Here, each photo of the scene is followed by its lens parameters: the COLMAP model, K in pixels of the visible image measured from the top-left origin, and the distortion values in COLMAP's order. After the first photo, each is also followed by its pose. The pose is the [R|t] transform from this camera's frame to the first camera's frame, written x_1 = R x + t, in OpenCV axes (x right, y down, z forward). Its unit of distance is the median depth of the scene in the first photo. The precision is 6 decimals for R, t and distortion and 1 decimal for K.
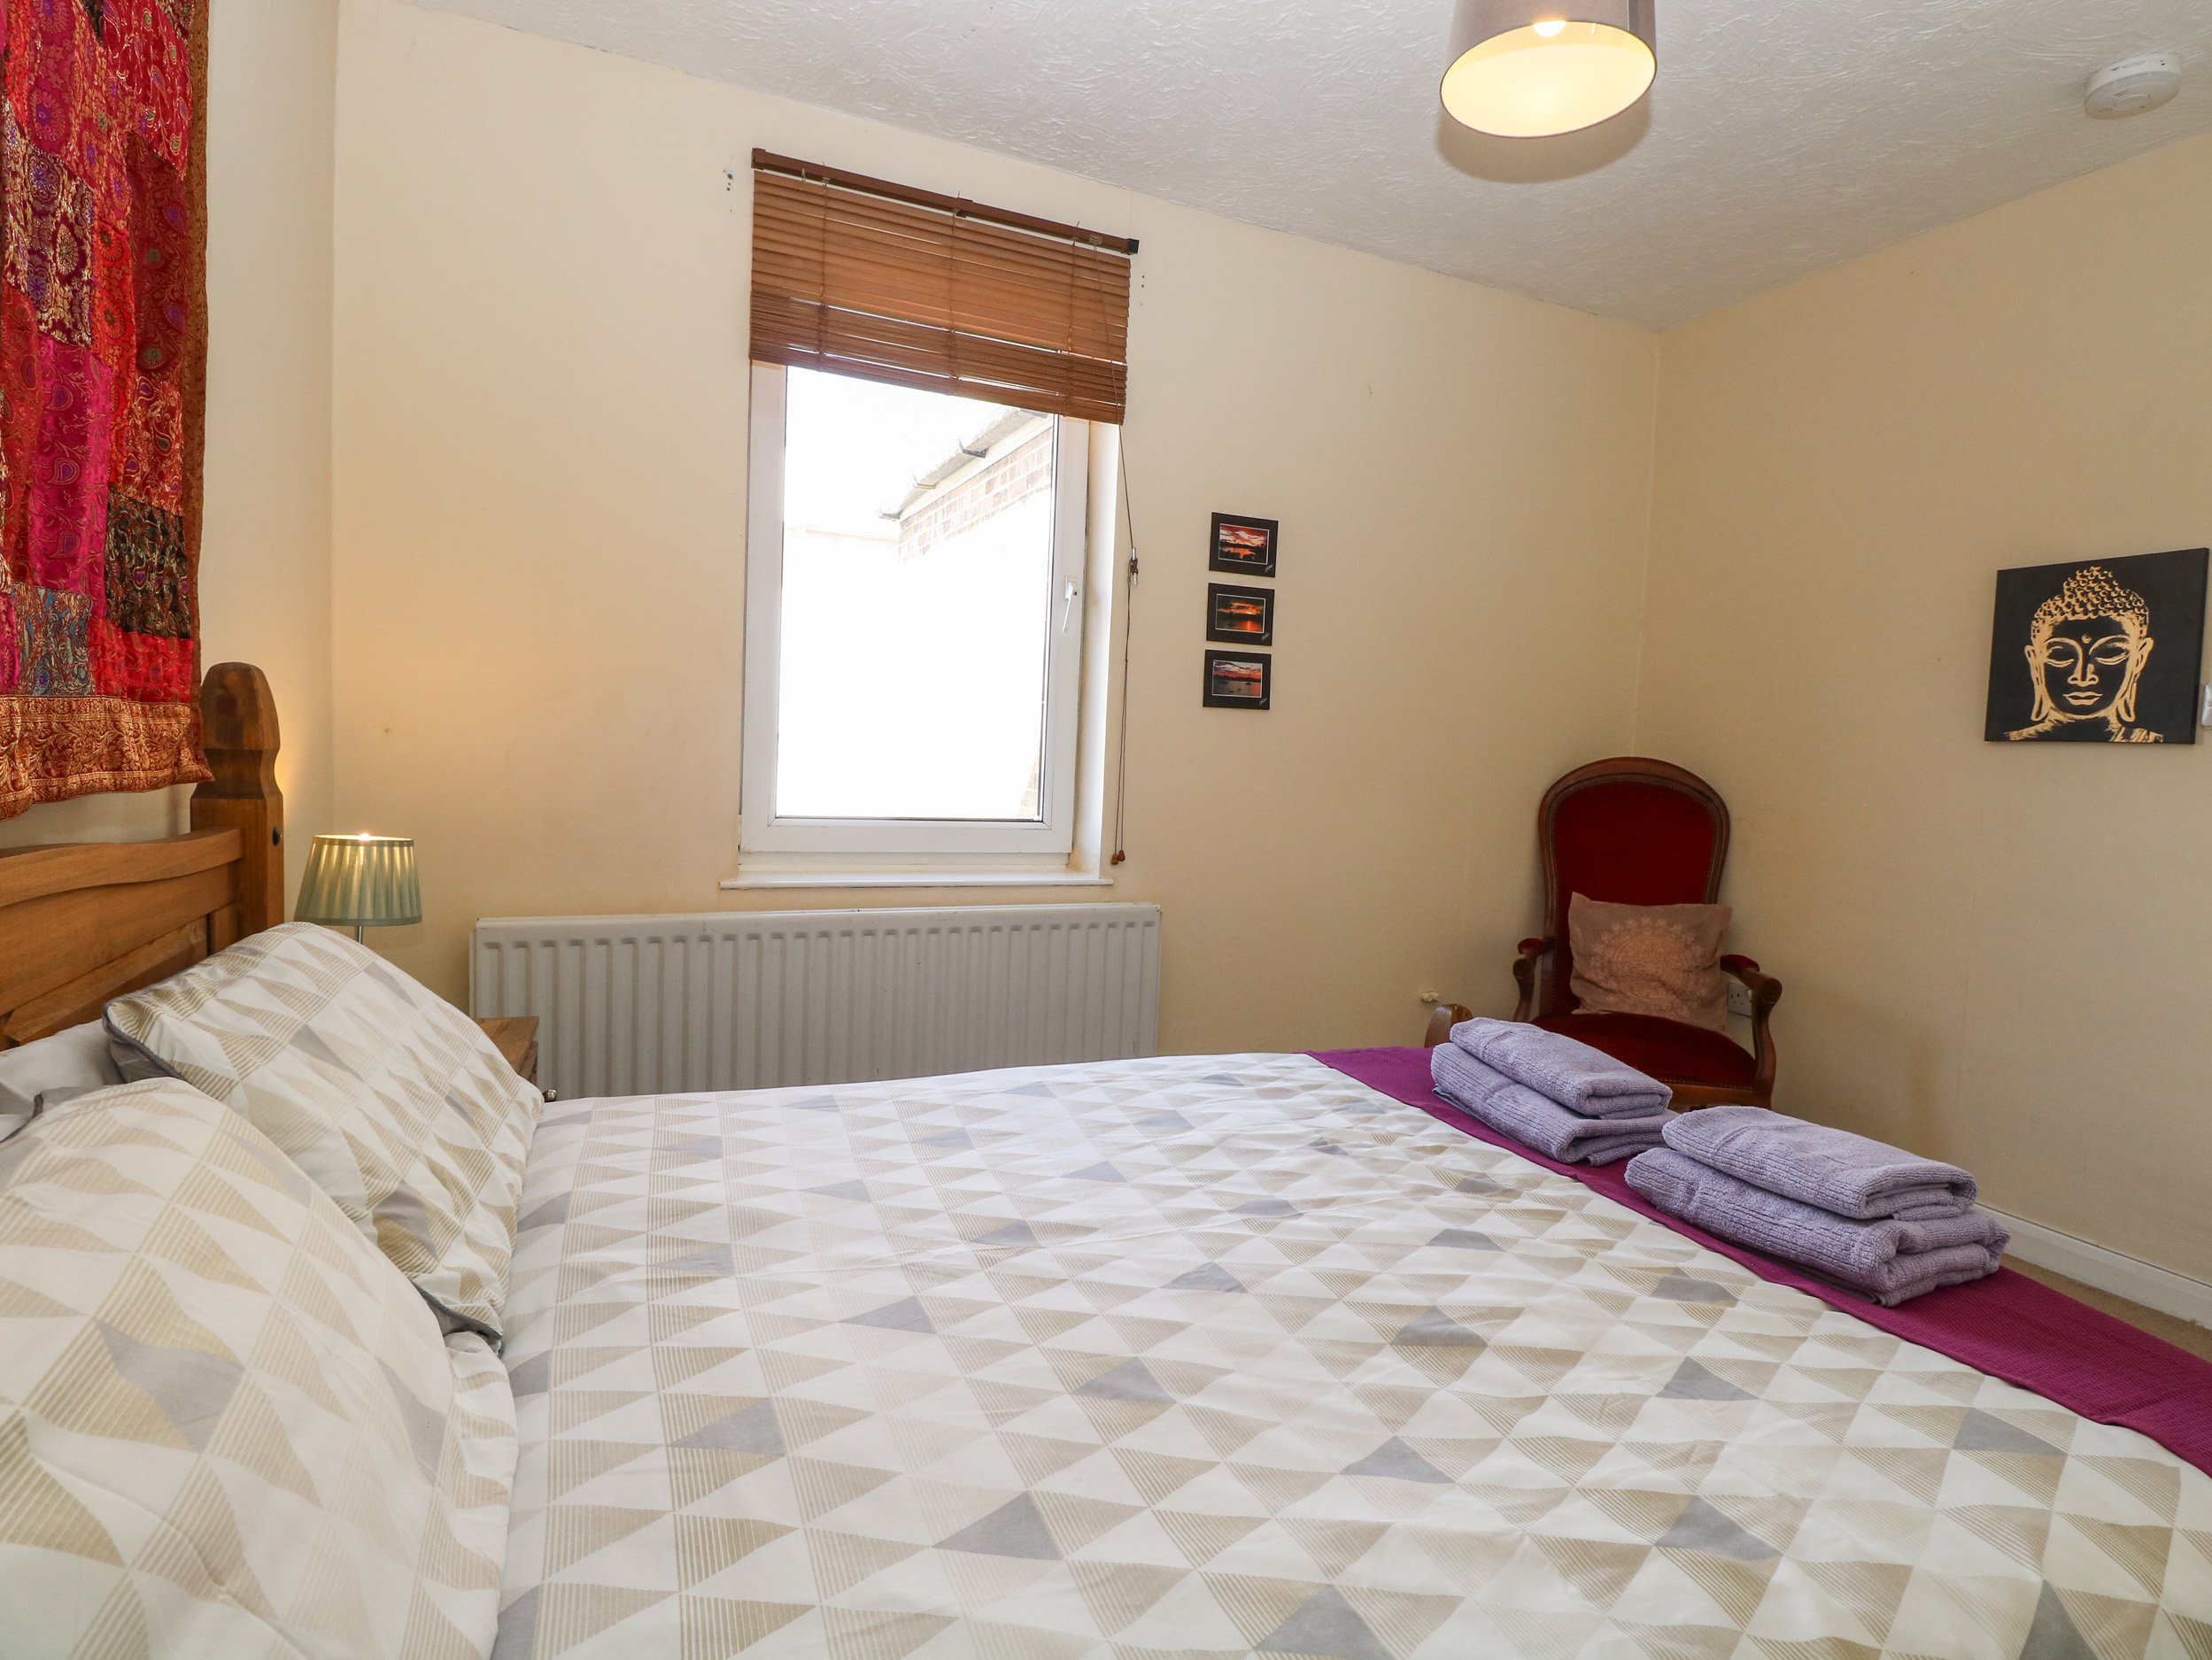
lens RADIAL K [[1233.9, 0, 1118.4], [0, 1233.9, 831.4], [0, 0, 1]] dist [-0.000299, -0.000352]
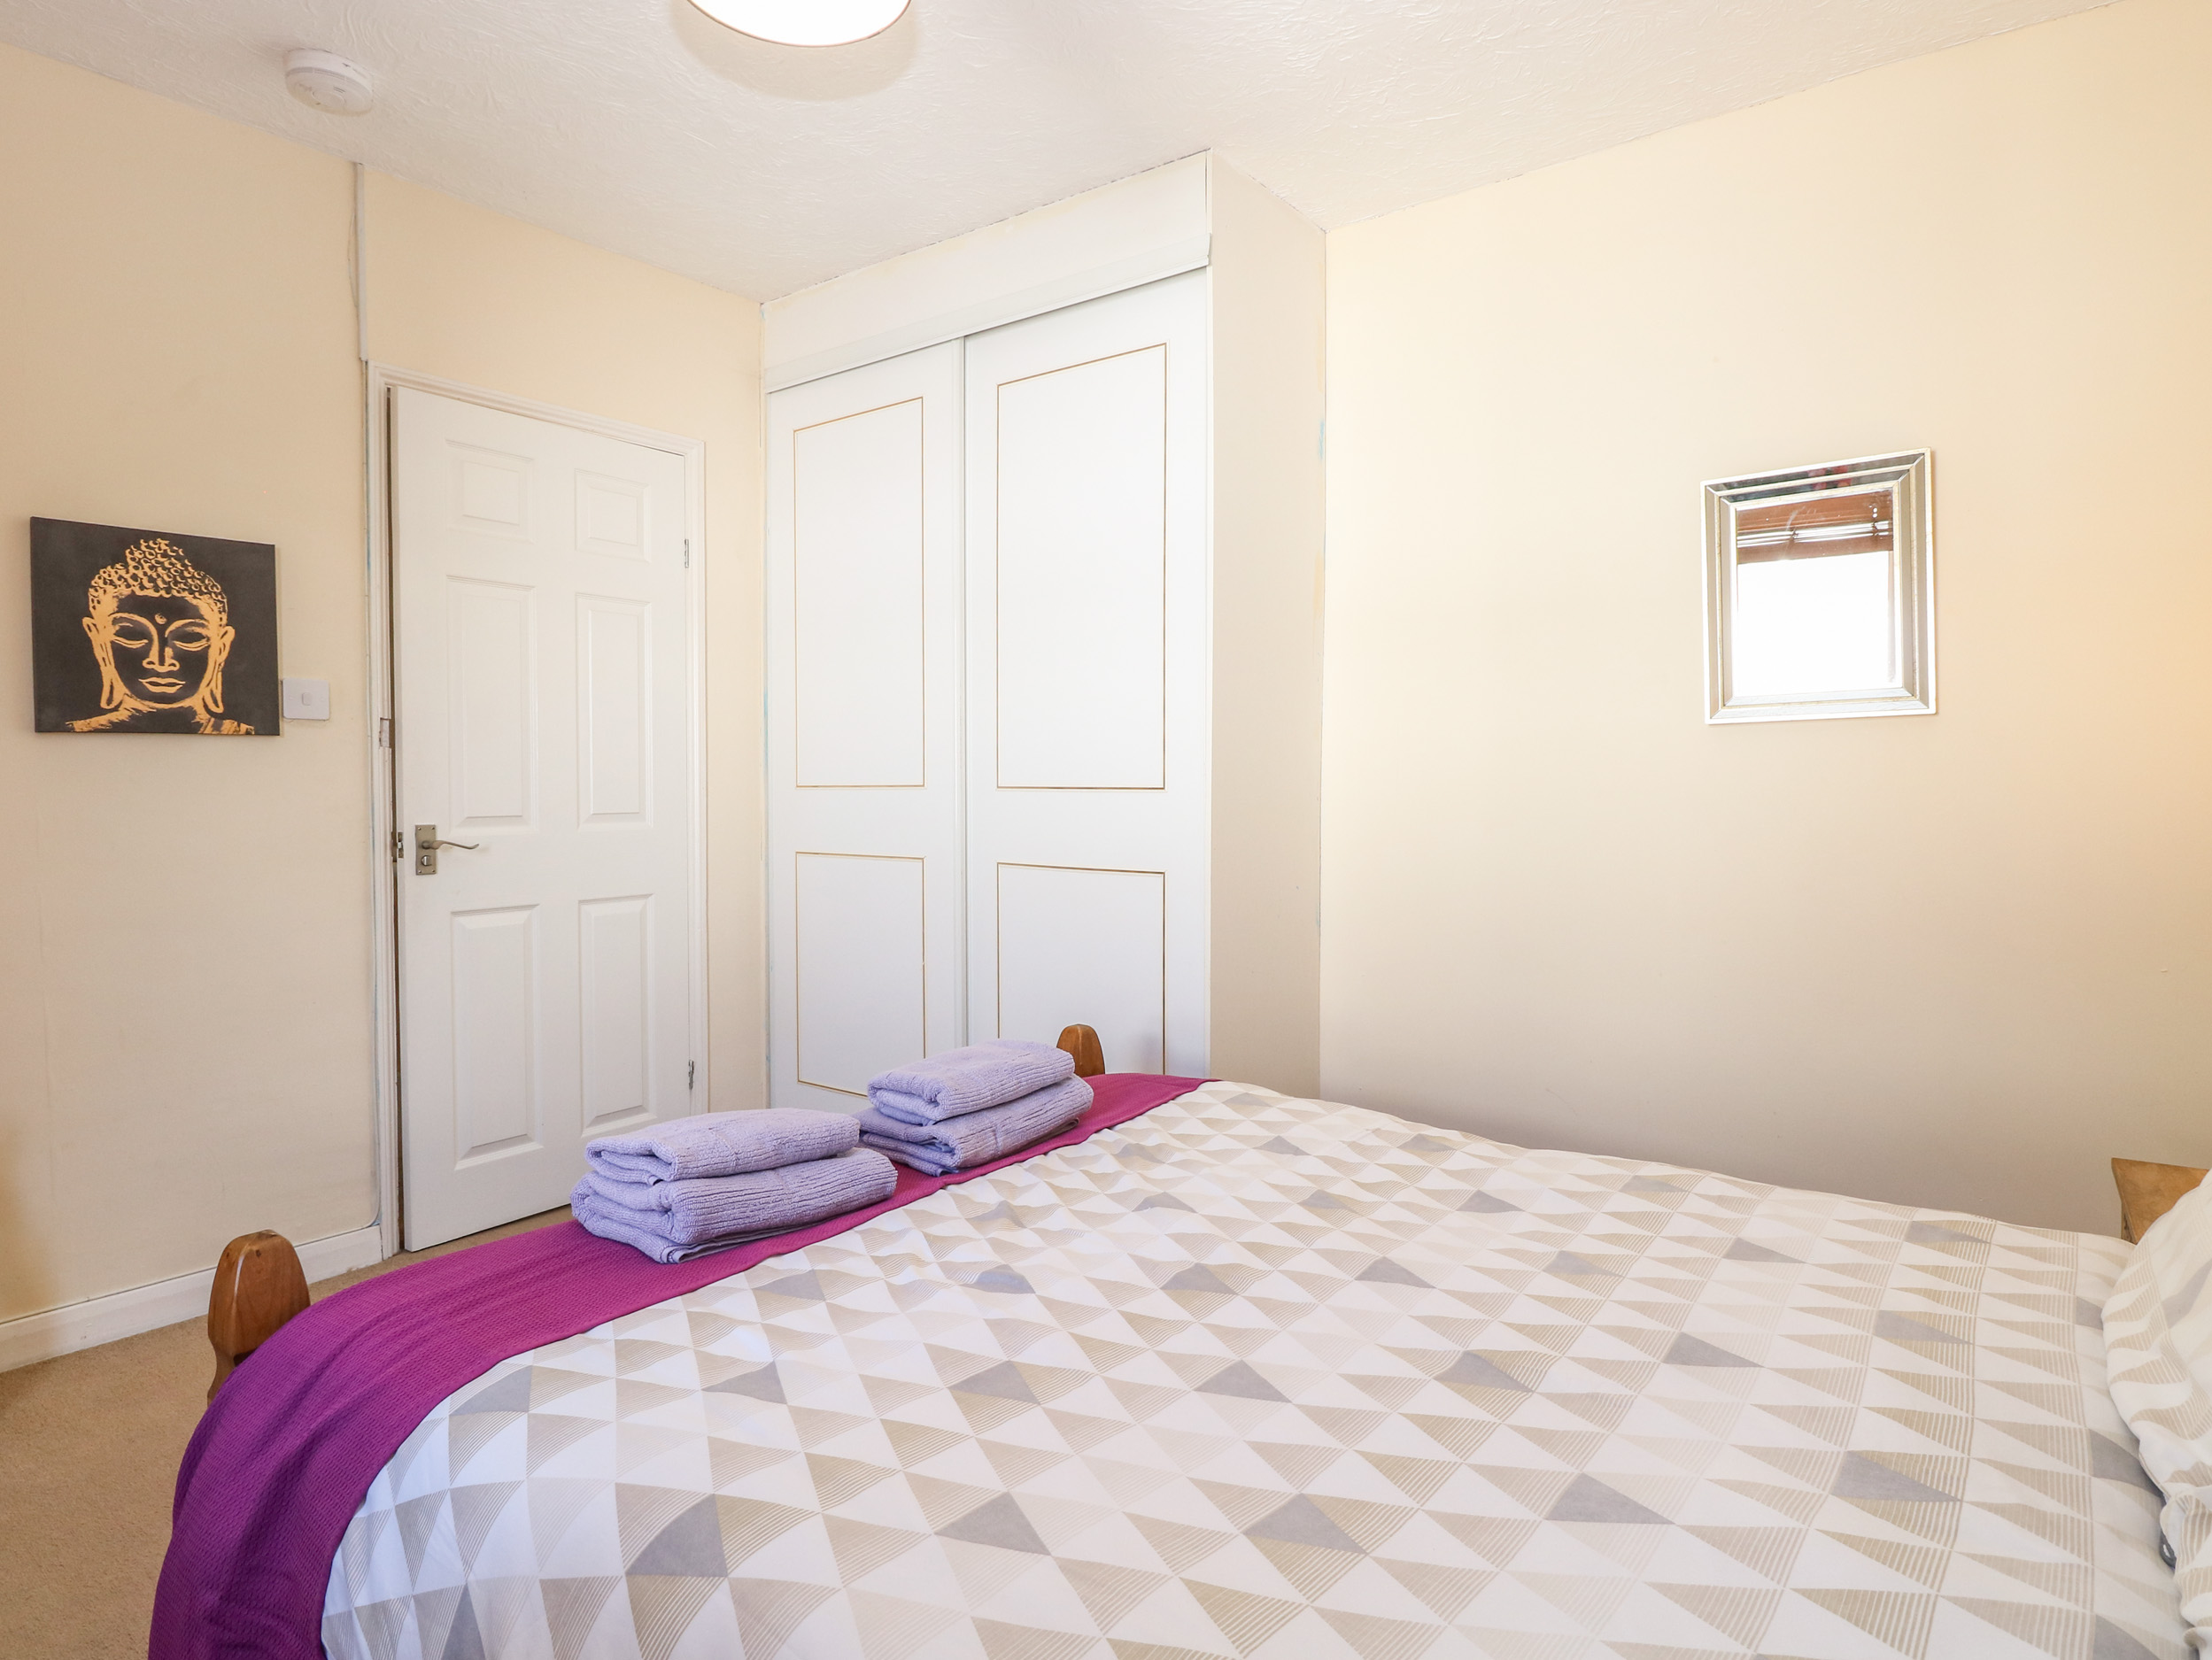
lens RADIAL K [[1233.9, 0, 1118.4], [0, 1233.9, 831.4], [0, 0, 1]] dist [-0.000299, -0.000352]
pose [[-0.506385, -0.088542, 0.857749, -0.361062], [0.043763, 0.990794, 0.128111, -0.088868], [-0.861196, 0.102411, -0.497849, 0.878149]]
